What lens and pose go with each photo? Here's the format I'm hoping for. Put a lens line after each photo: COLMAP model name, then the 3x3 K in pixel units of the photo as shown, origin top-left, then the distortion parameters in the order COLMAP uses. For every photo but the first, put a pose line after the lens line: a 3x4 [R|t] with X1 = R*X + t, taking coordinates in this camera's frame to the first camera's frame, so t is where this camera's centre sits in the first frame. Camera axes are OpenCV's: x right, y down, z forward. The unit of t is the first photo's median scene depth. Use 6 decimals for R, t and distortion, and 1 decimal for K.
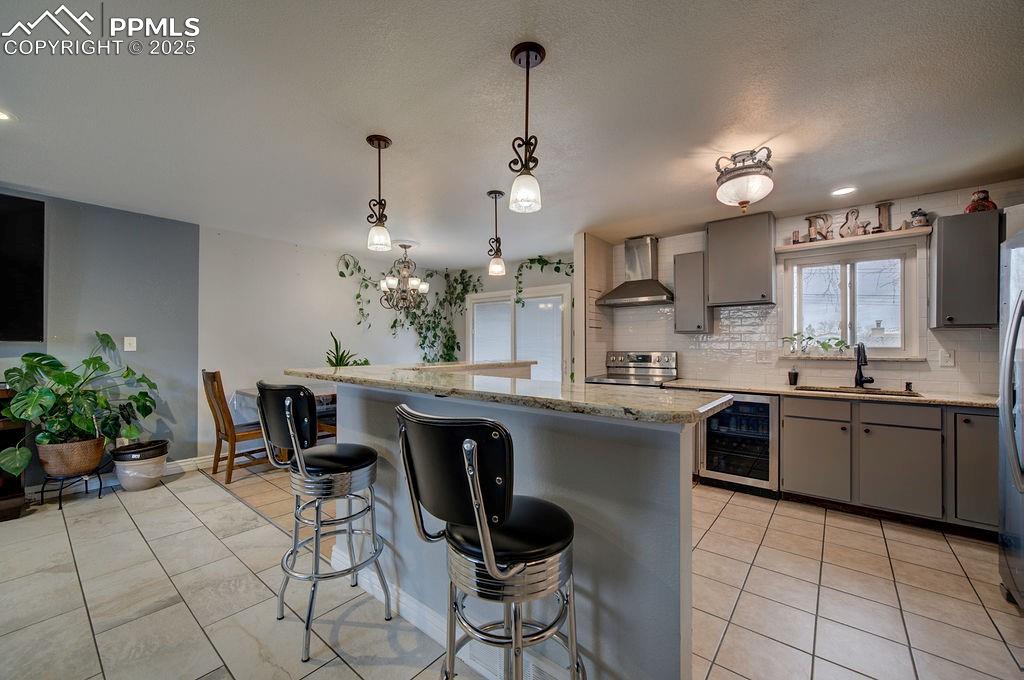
lens RADIAL K [[408.9, 0, 501.7], [0, 408.9, 342.9], [0, 0, 1]] dist [-0.003270, 0.001374]
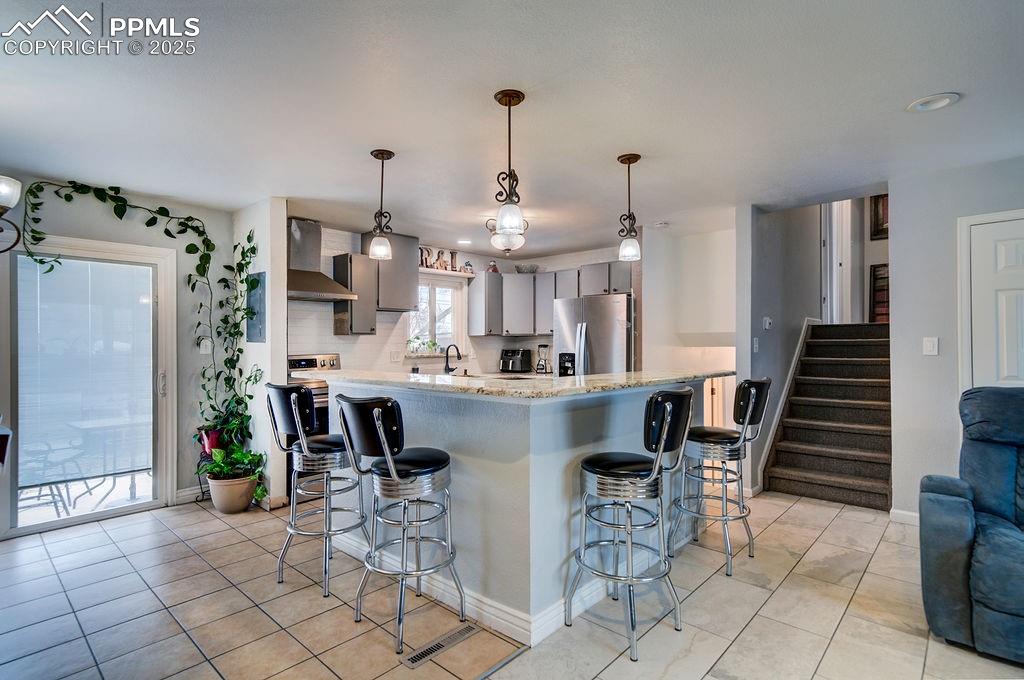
lens RADIAL K [[516.7, 0, 509.7], [0, 516.7, 343.1], [0, 0, 1]] dist [0.018777, 0.005208]
pose [[0.040406, -0.002001, 0.999181, -0.962757], [-0.005536, 0.999982, 0.002227, -0.010387], [-0.999168, -0.005621, 0.040394, 0.700514]]
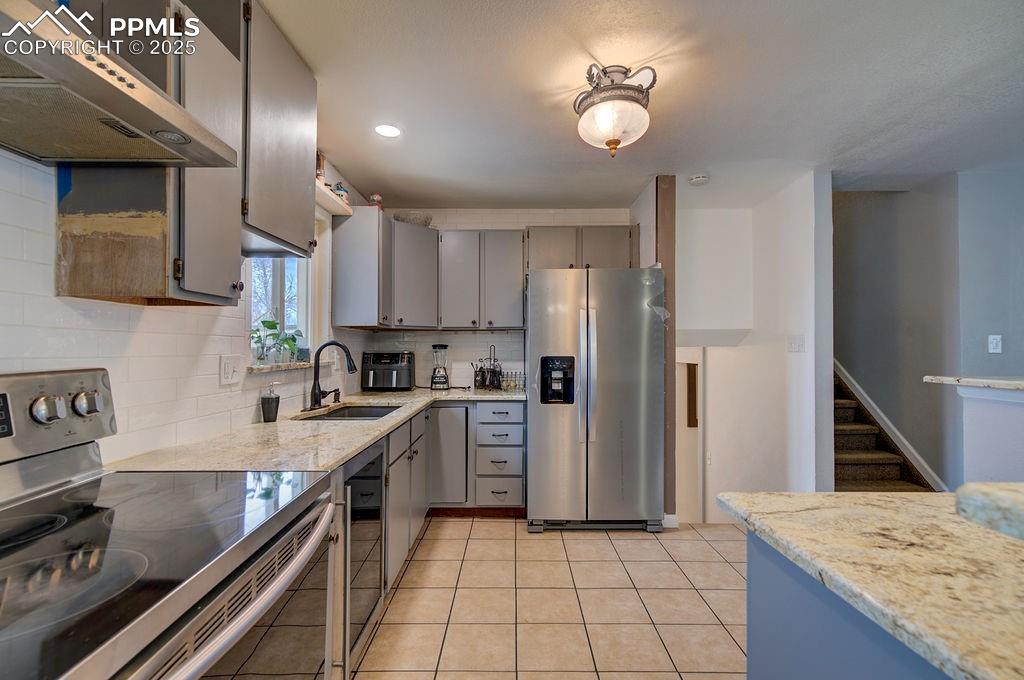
lens RADIAL K [[457.2, 0, 489.7], [0, 457.2, 347.0], [0, 0, 1]] dist [0.013074, -0.001997]
pose [[-0.616886, 0.000214, 0.787053, 0.089934], [-0.006423, 0.999965, -0.005306, 0.011507], [-0.787026, -0.008328, -0.616863, 1.253509]]
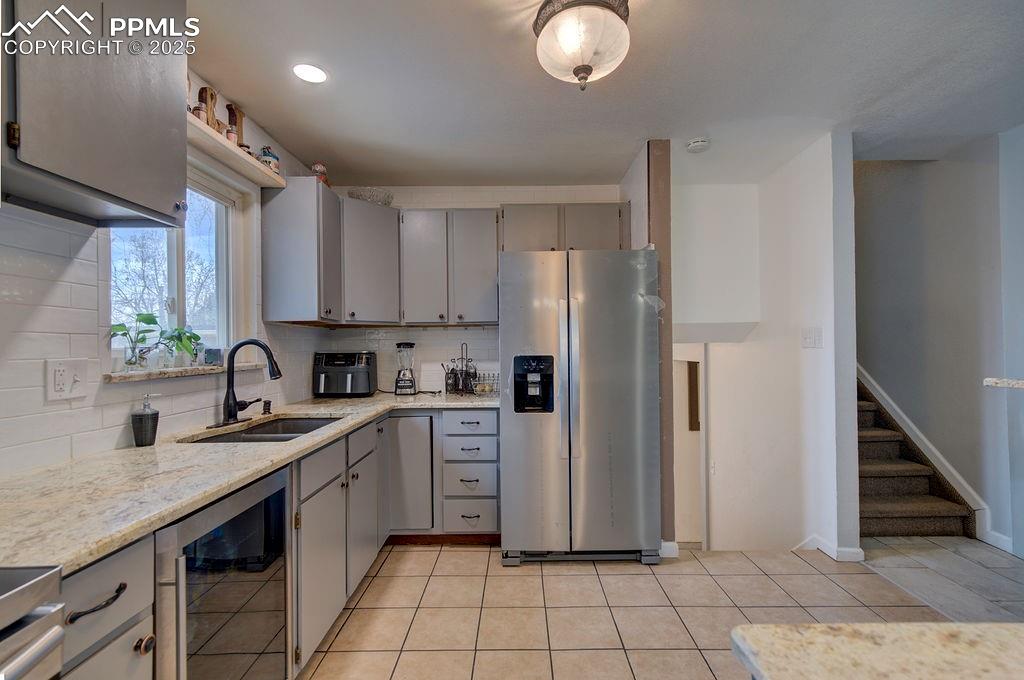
lens RADIAL K [[457.2, 0, 510.9], [0, 457.2, 340.7], [0, 0, 1]] dist [0.013074, -0.001997]
pose [[-0.643672, 0.012171, 0.765204, 0.161770], [0.001779, 0.999895, -0.014407, 0.010285], [-0.765299, -0.007912, -0.643626, 1.110052]]
